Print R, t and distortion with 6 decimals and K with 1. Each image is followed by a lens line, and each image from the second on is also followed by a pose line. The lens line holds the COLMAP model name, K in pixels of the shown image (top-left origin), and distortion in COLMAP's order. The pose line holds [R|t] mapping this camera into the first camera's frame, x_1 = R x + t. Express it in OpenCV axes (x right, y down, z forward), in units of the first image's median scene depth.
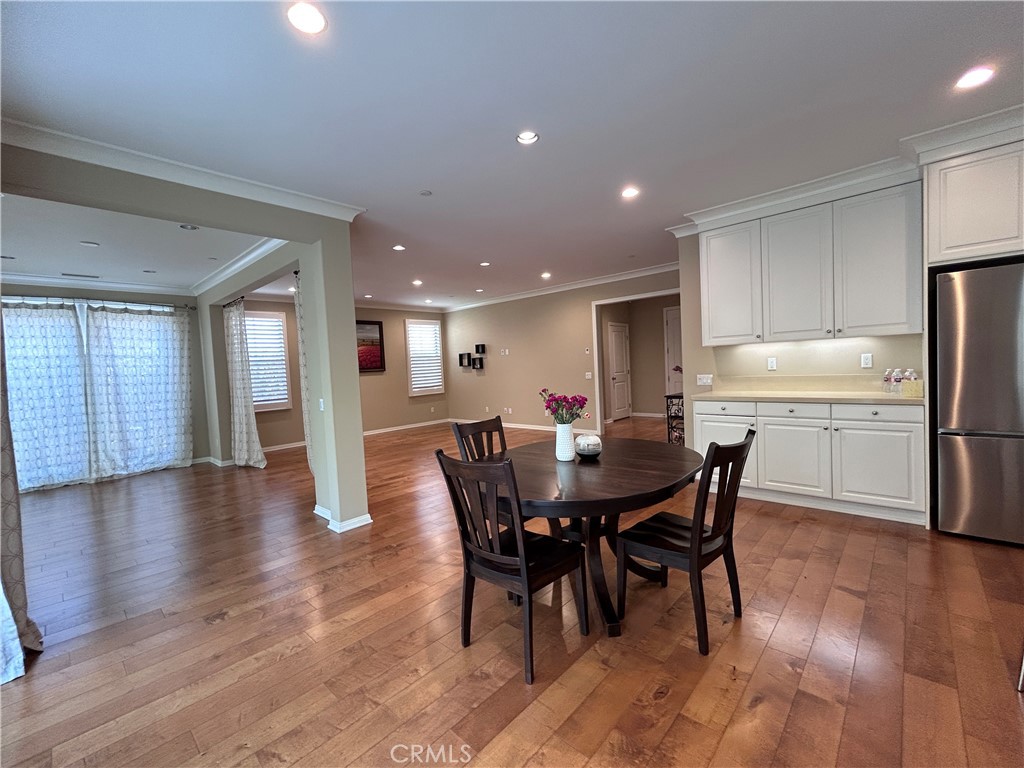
lens RADIAL K [[430.2, 0, 512.0], [0, 430.2, 384.0], [0, 0, 1]] dist [-0.001595, 0.000018]
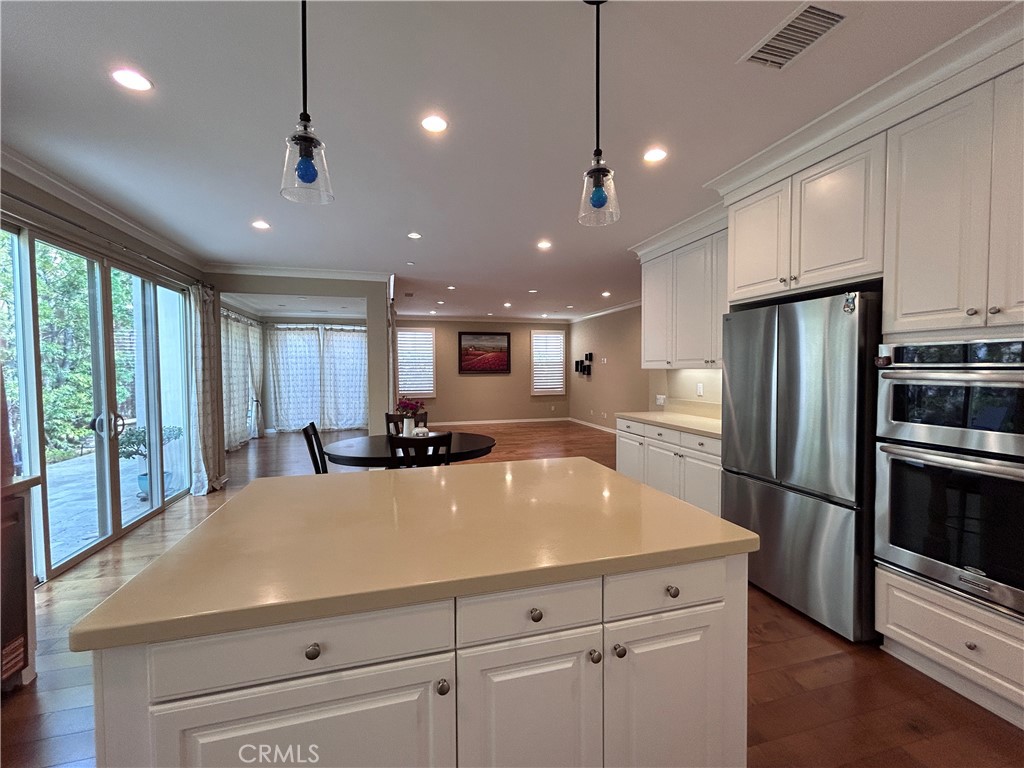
lens RADIAL K [[430.2, 0, 512.0], [0, 430.2, 384.0], [0, 0, 1]] dist [-0.001595, 0.000018]
pose [[0.852752, 0.061923, -0.518632, 0.514661], [-0.059657, 0.997997, 0.021068, -0.037403], [0.518897, 0.012974, 0.854738, -0.065422]]
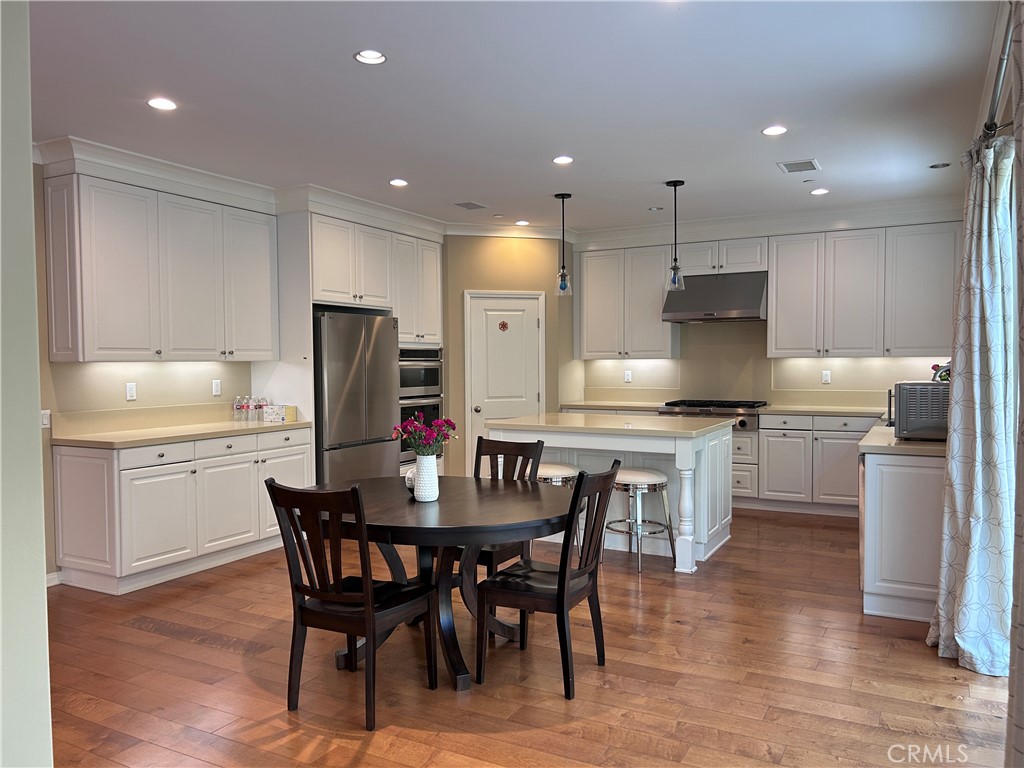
lens RADIAL K [[775.6, 0, 512.0], [0, 775.6, 384.0], [0, 0, 1]] dist [0.058903, -0.007084]
pose [[-0.244691, 0.017771, 0.969438, -0.544933], [0.059317, 0.998234, -0.003327, -0.011995], [-0.967785, 0.056690, -0.245313, 0.487137]]
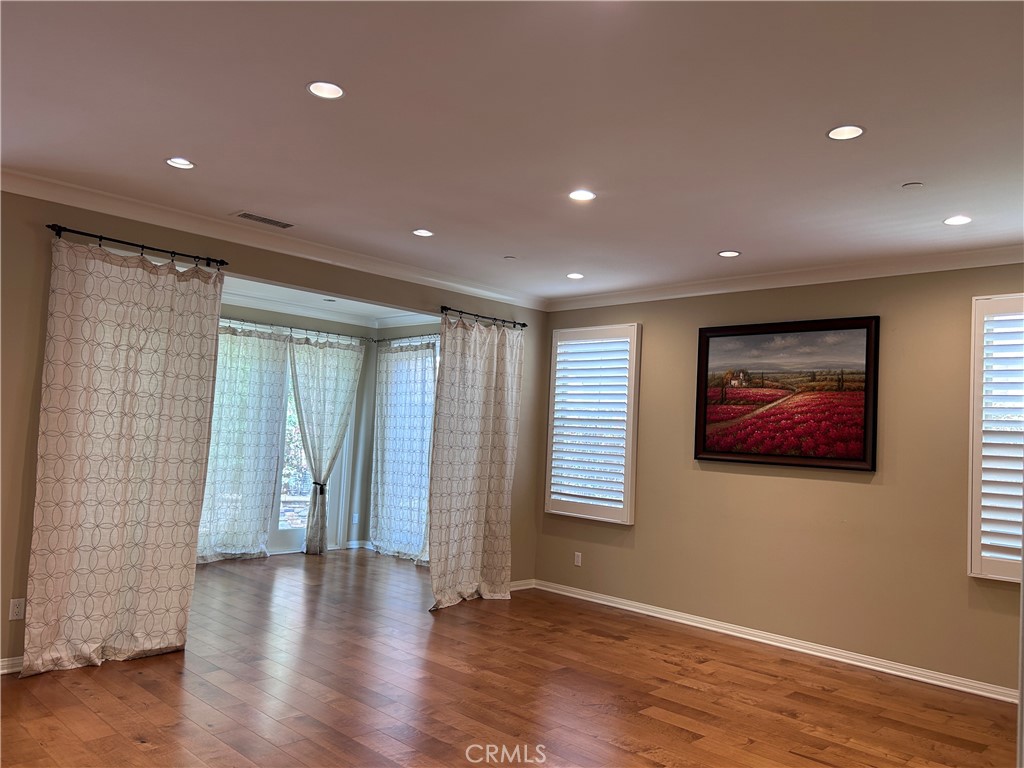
lens RADIAL K [[775.6, 0, 512.0], [0, 775.6, 384.0], [0, 0, 1]] dist [0.058903, -0.007084]
pose [[-0.030753, -0.012381, -0.999450, 0.430244], [-0.090288, 0.995870, -0.009559, -0.095939], [0.995441, 0.089944, -0.031744, 1.113016]]
